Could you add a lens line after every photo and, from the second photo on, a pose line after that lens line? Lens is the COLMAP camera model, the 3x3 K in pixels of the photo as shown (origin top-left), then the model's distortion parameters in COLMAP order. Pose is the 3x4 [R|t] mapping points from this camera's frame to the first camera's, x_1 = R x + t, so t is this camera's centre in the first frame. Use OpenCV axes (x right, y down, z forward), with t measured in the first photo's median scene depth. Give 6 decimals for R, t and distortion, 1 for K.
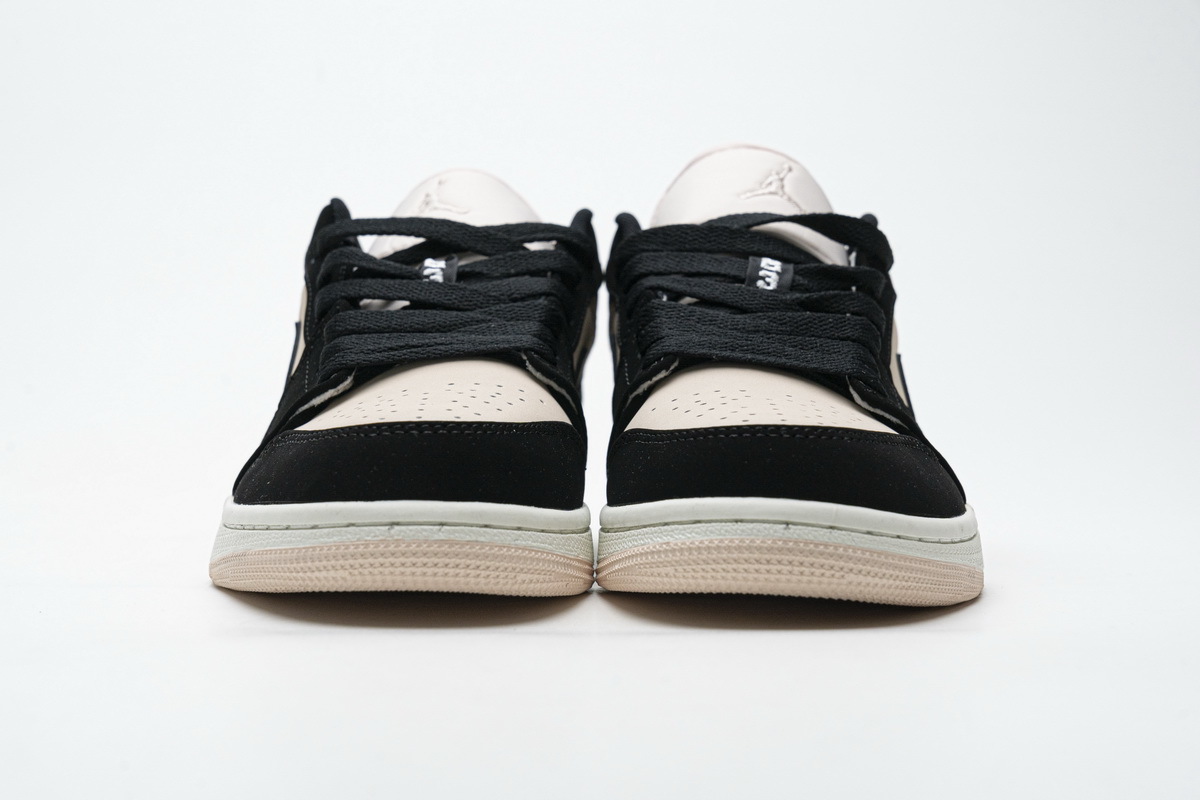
lens RADIAL K [[2311.2, 0, 600.0], [0, 2311.2, 400.0], [0, 0, 1]] dist [-0.024556, -0.022708]
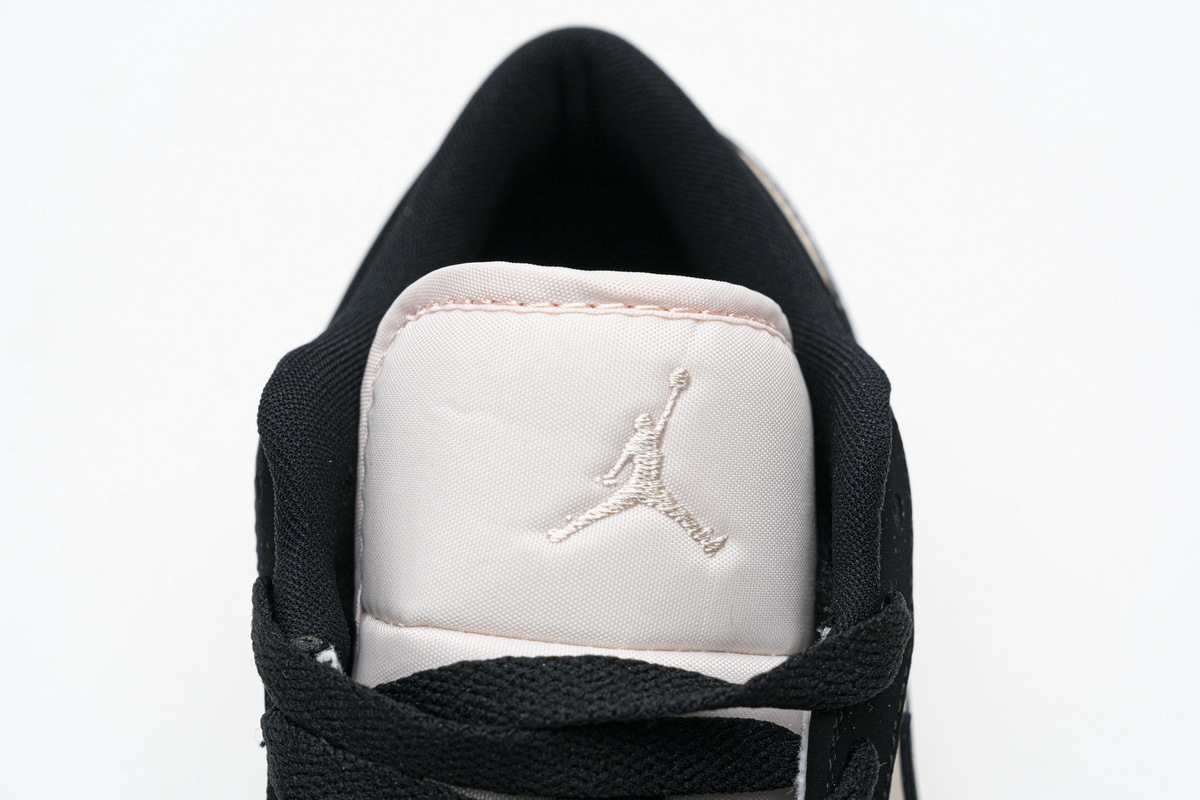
lens RADIAL K [[2311.2, 0, 600.0], [0, 2311.2, 400.0], [0, 0, 1]] dist [-0.024556, -0.022708]
pose [[0.999534, 0.006090, -0.029924, 0.080344], [0.018431, 0.660997, 0.750162, -0.402164], [0.024349, -0.750364, 0.660576, 0.739160]]
